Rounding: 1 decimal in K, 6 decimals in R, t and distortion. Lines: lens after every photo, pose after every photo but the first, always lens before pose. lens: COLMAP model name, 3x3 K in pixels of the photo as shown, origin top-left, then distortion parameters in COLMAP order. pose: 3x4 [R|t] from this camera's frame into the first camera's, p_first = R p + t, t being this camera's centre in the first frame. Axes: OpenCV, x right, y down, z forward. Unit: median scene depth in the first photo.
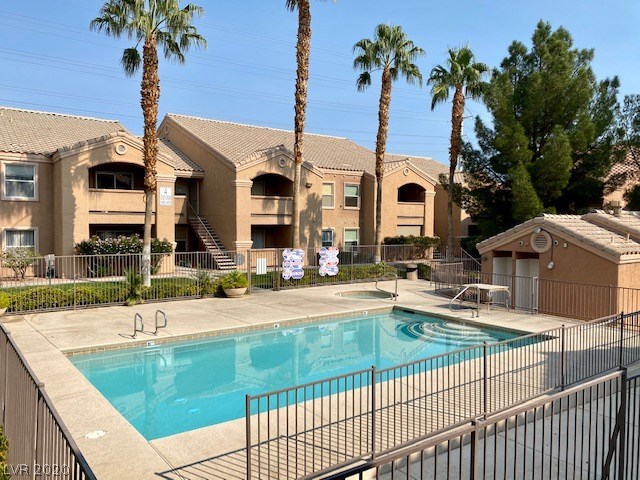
lens RADIAL K [[503.2, 0, 316.0], [0, 503.2, 237.7], [0, 0, 1]] dist [0.072031, -0.102514]
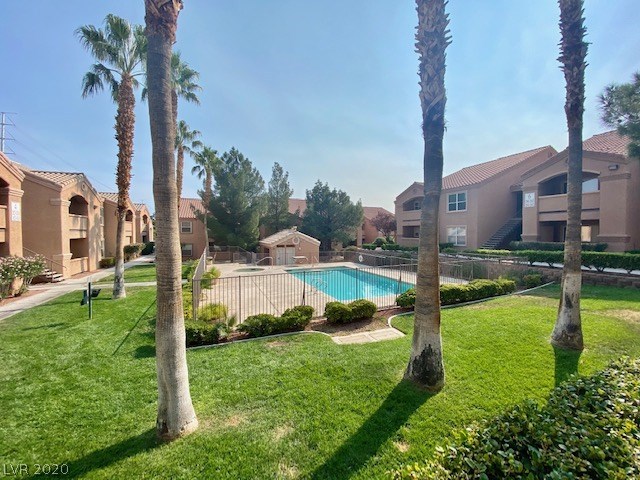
lens RADIAL K [[257.0, 0, 320.5], [0, 257.0, 237.9], [0, 0, 1]] dist [0.035946, -0.026813]
pose [[0.248849, -0.029936, 0.968080, -0.620161], [0.034307, 0.999167, 0.022079, -0.024091], [-0.967935, 0.027718, 0.249669, 0.328188]]
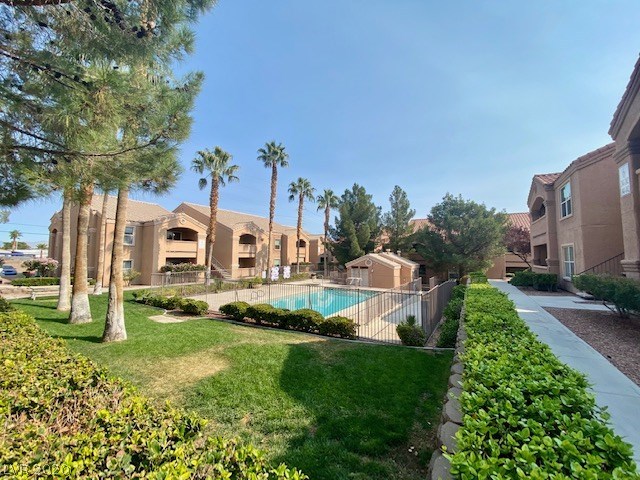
lens RADIAL K [[257.0, 0, 320.5], [0, 257.0, 237.9], [0, 0, 1]] dist [0.035946, -0.026813]
pose [[0.925027, 0.025892, 0.379019, -0.249308], [0.012683, 0.995014, -0.098928, 0.005529], [-0.379690, 0.096318, 0.920086, -0.178919]]
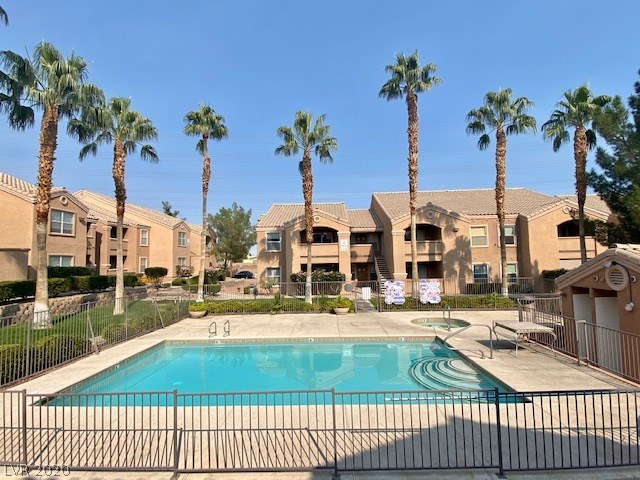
lens RADIAL K [[314.7, 0, 320.0], [0, 314.7, 240.0], [0, 0, 1]] dist [0.024990, -0.024746]
pose [[0.780293, -0.065427, -0.621982, 0.256388], [0.006942, 0.995358, -0.095994, -0.004581], [0.625375, 0.070585, 0.777125, 0.188661]]
